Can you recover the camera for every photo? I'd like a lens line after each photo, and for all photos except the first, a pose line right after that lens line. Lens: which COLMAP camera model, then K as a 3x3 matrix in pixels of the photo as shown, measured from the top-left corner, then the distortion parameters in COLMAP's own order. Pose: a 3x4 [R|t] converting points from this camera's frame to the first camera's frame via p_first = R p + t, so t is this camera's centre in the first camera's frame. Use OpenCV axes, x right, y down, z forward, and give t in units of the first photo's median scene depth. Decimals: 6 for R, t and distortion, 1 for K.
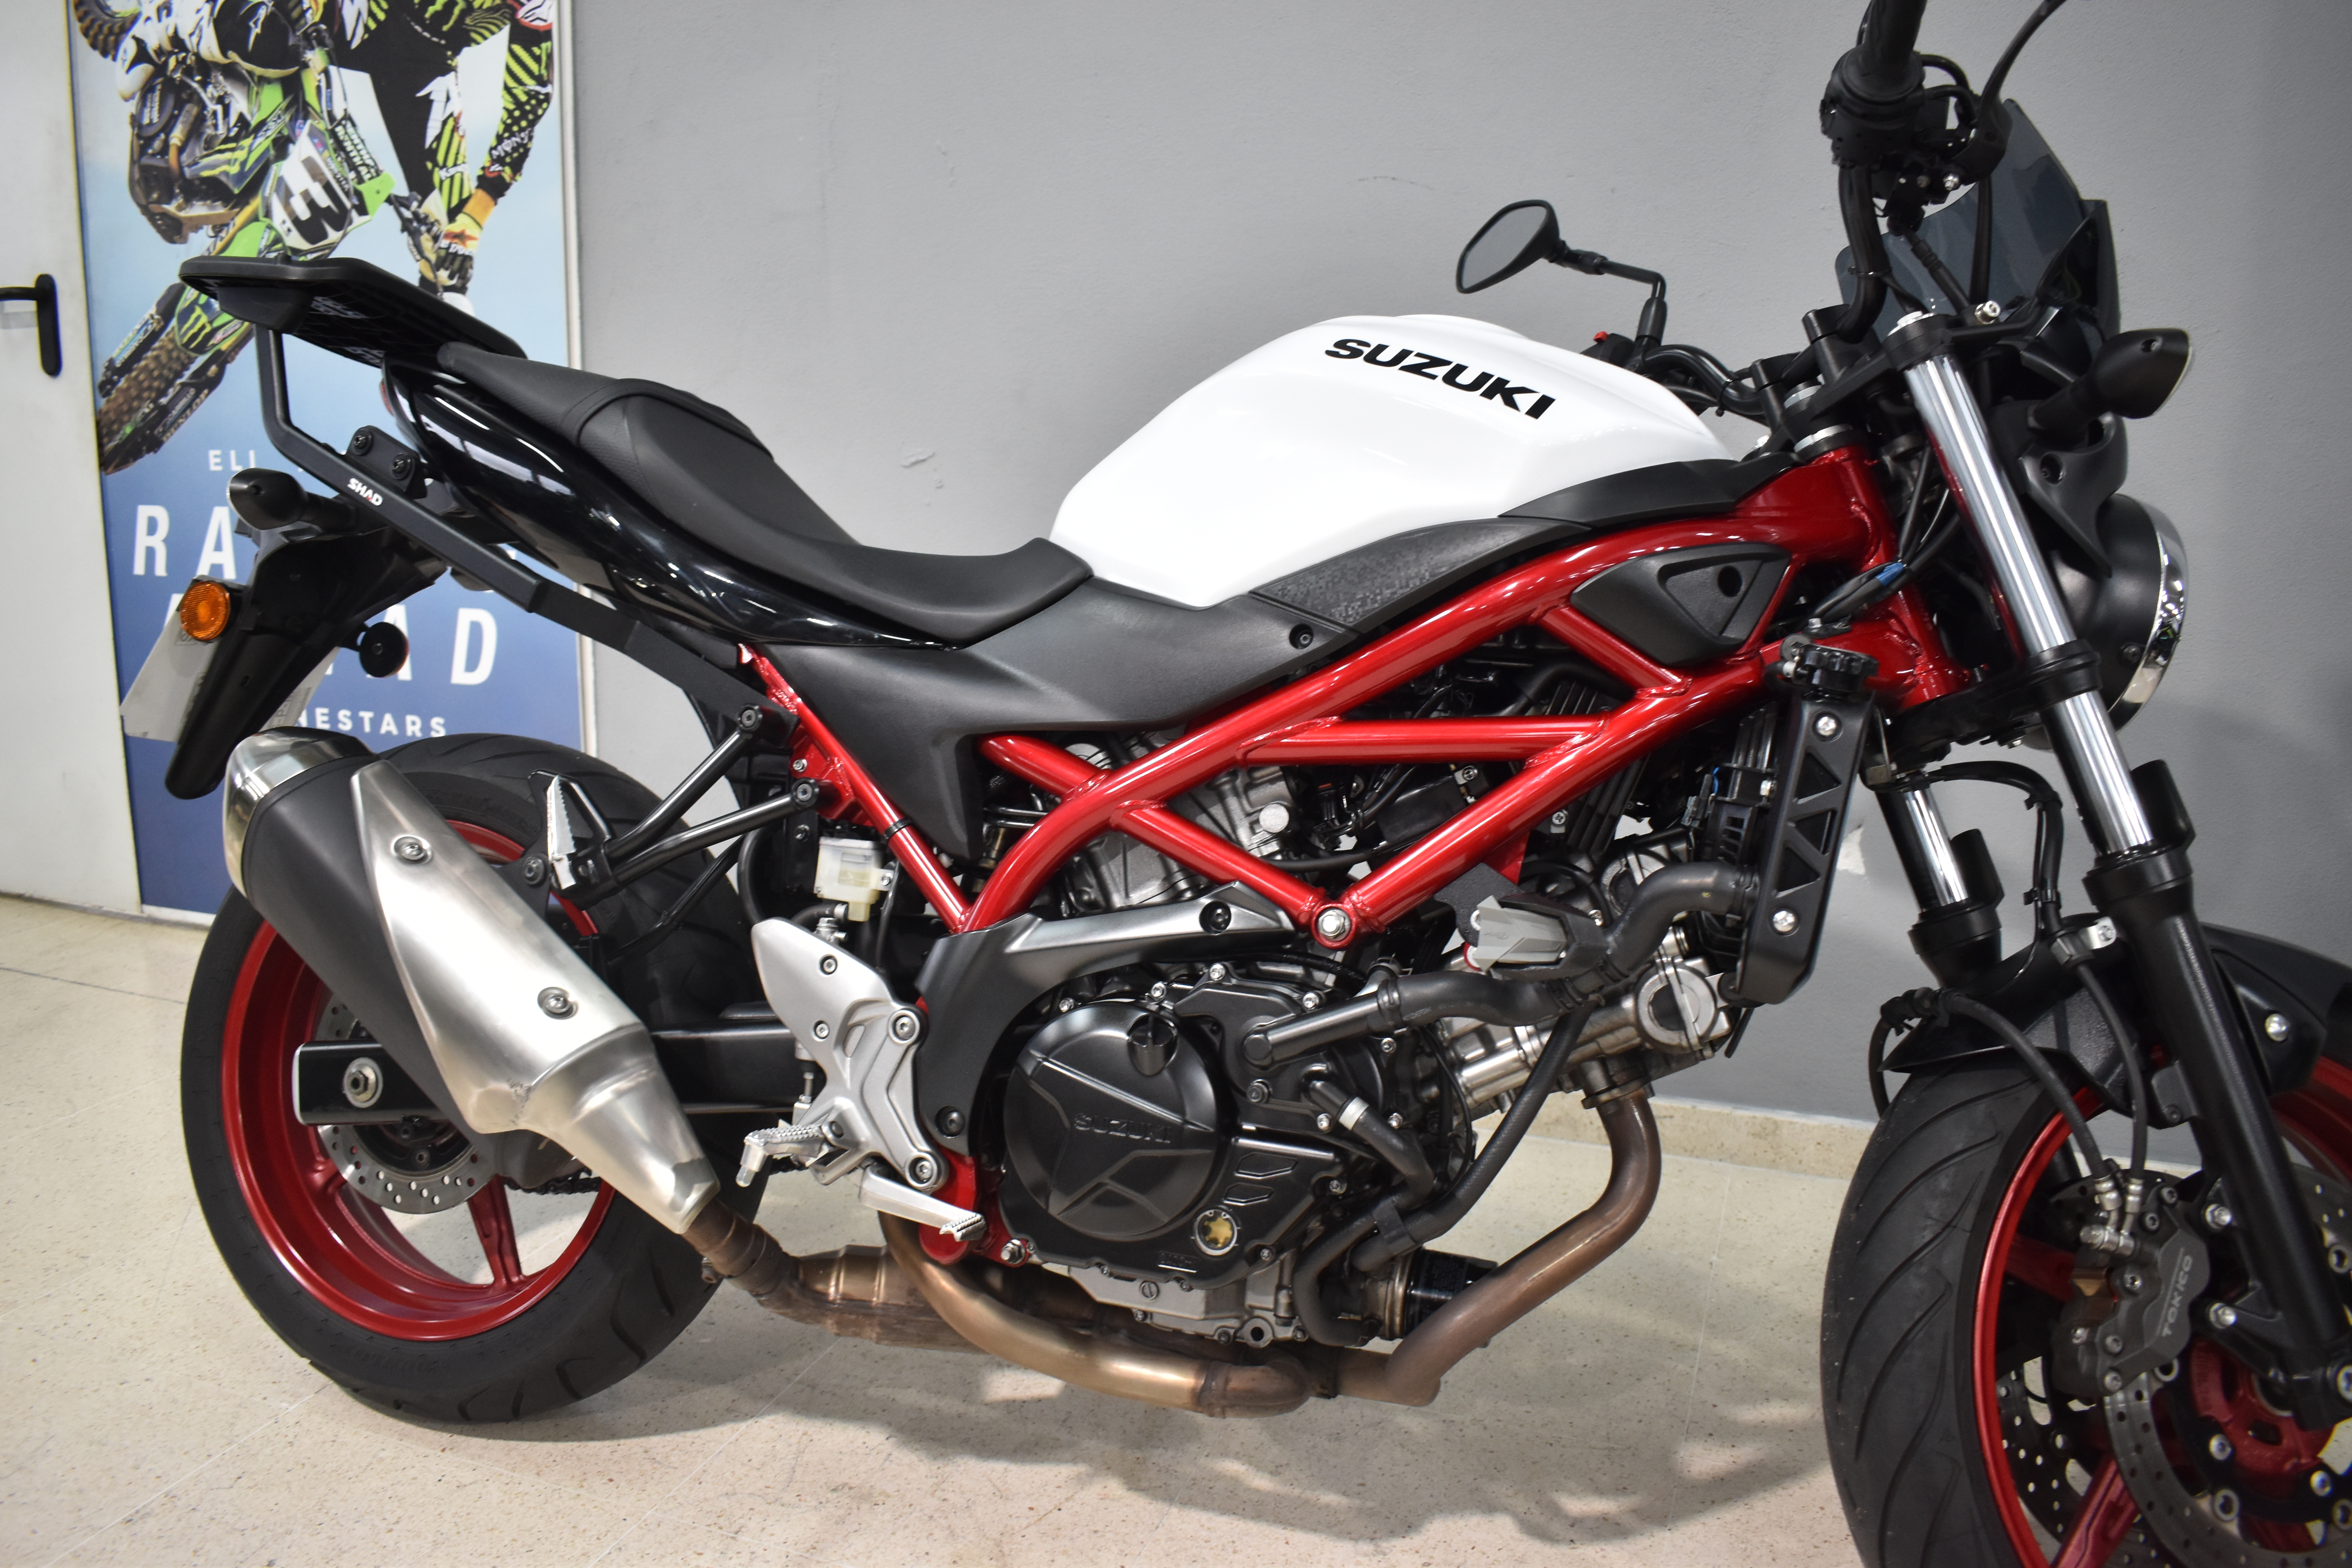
lens RADIAL K [[1862.6, 0, 1180.1], [0, 1862.6, 784.5], [0, 0, 1]] dist [-0.002350, -0.000901]
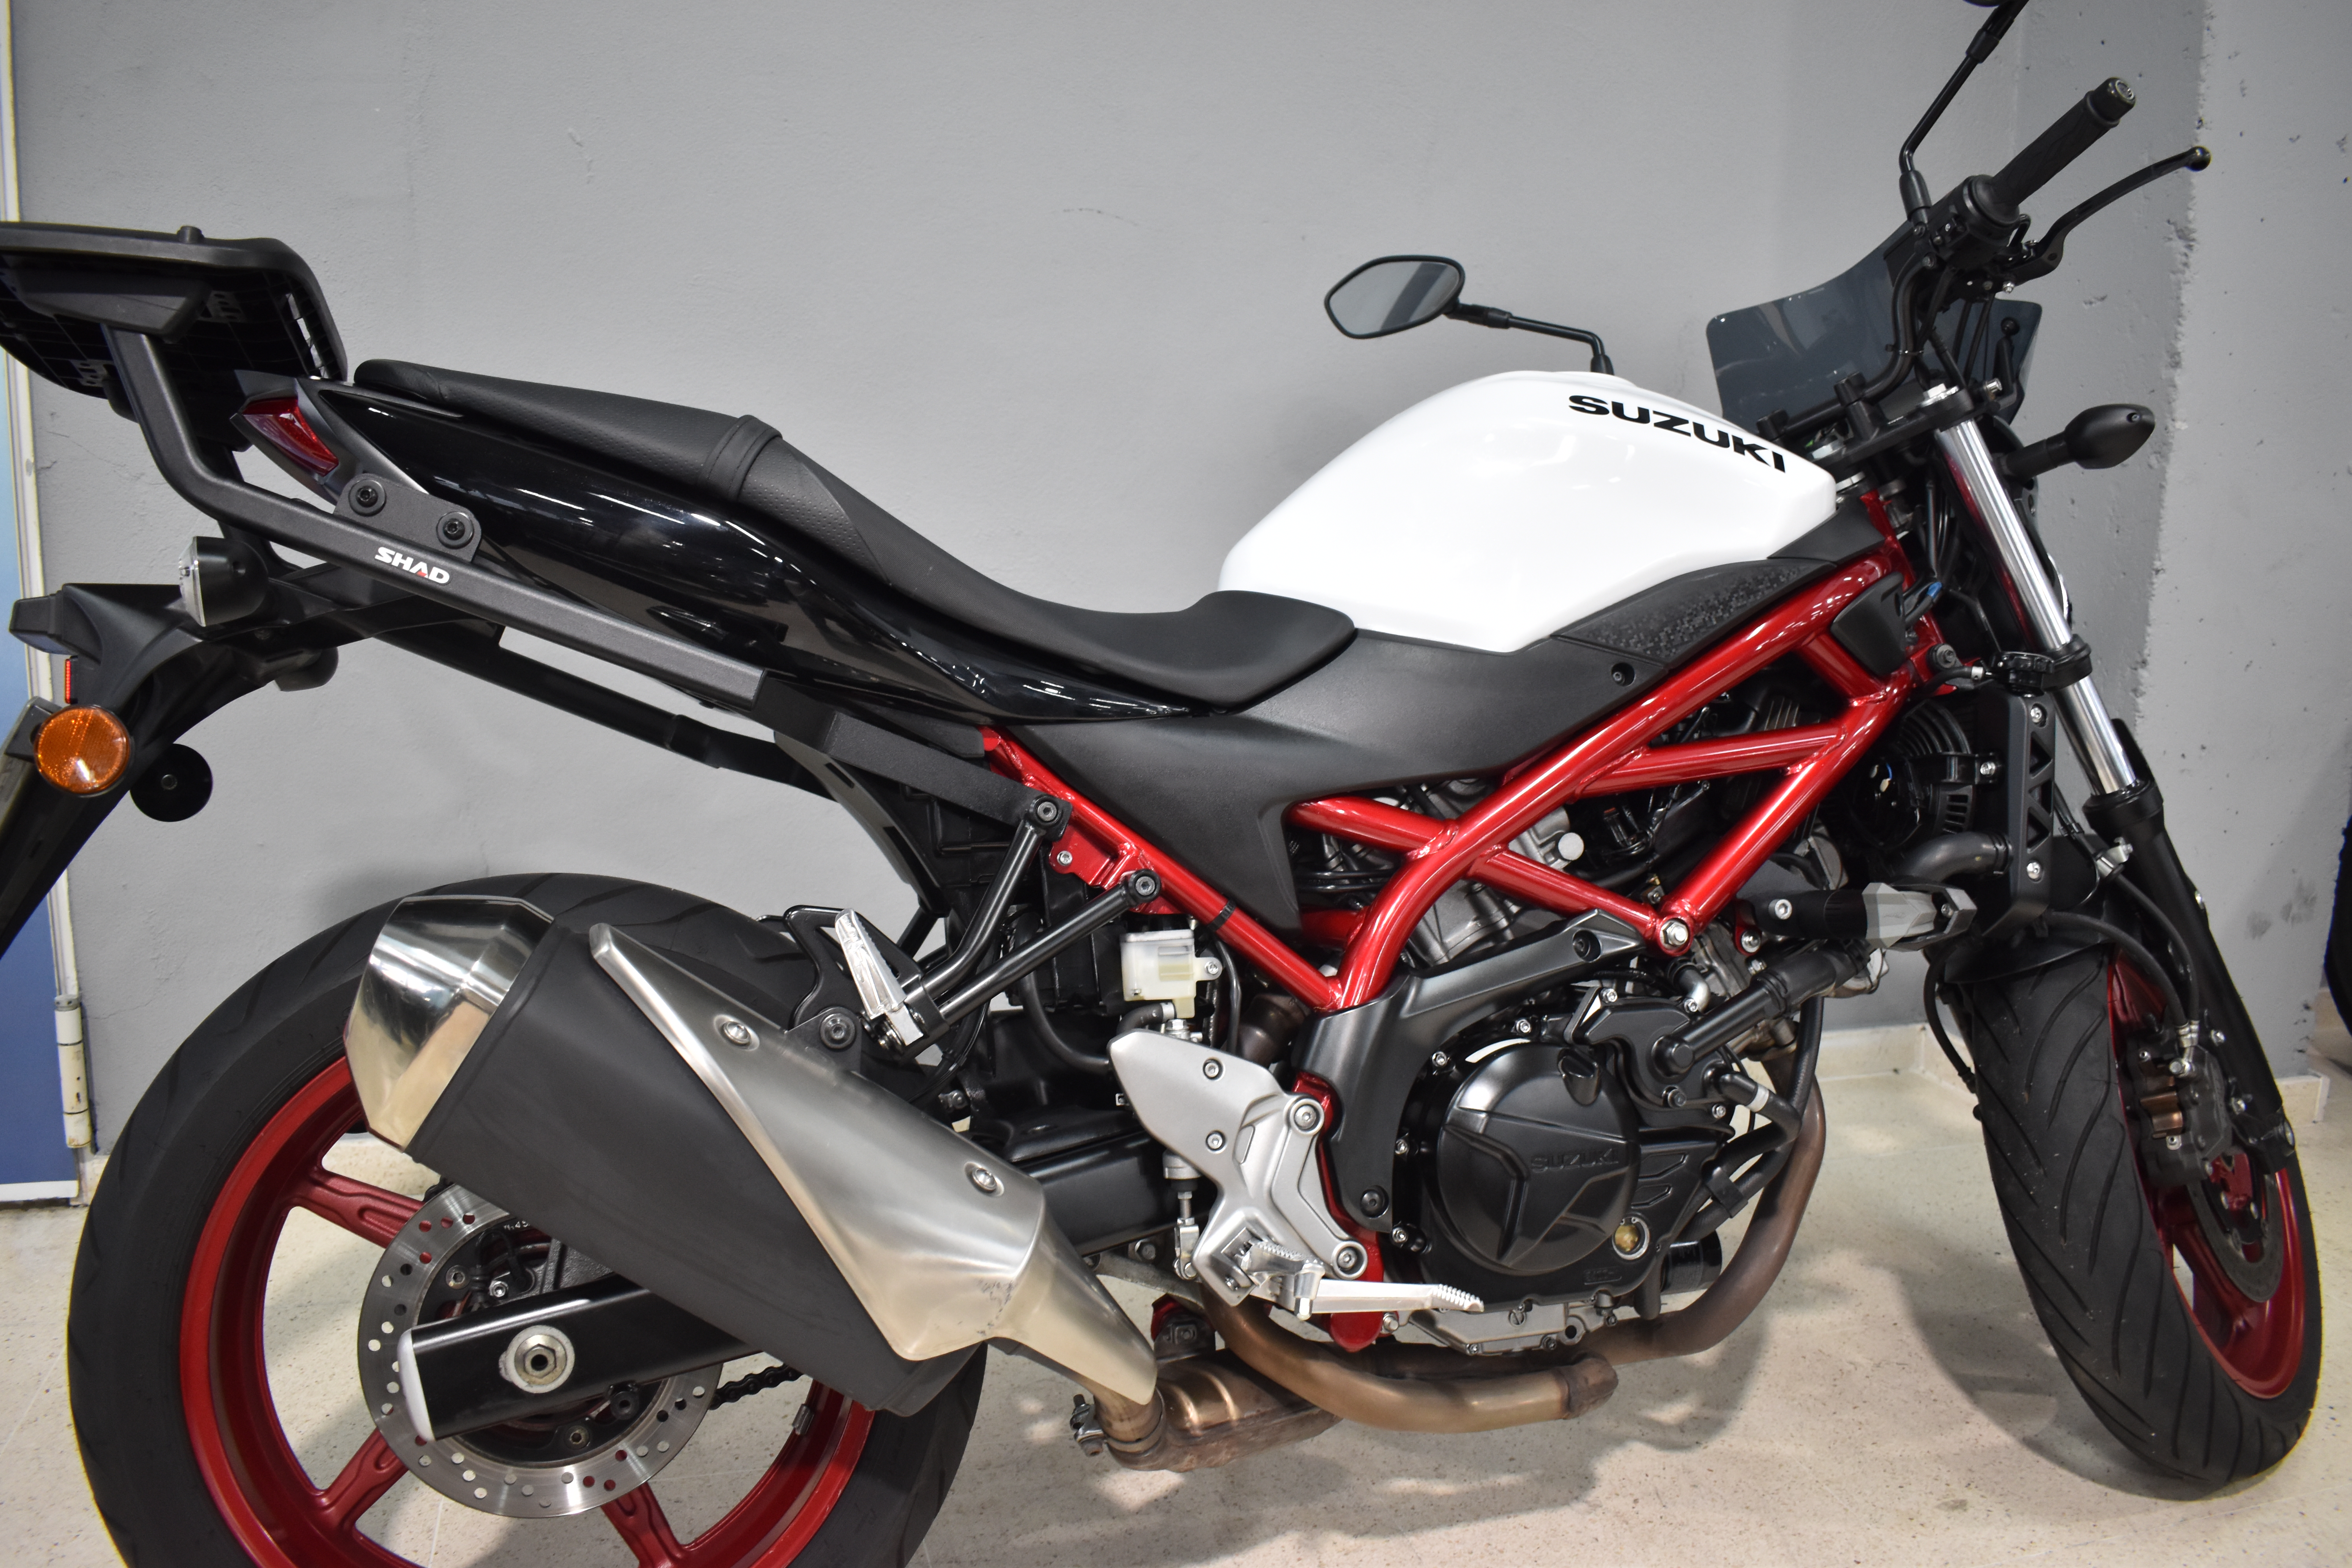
lens RADIAL K [[1862.6, 0, 1181.6], [0, 1862.6, 779.5], [0, 0, 1]] dist [-0.002350, -0.000901]
pose [[0.794168, -0.106267, 0.598335, -0.730484], [0.106364, 0.993700, 0.035309, -0.077889], [-0.598318, 0.035600, 0.800467, 0.272230]]
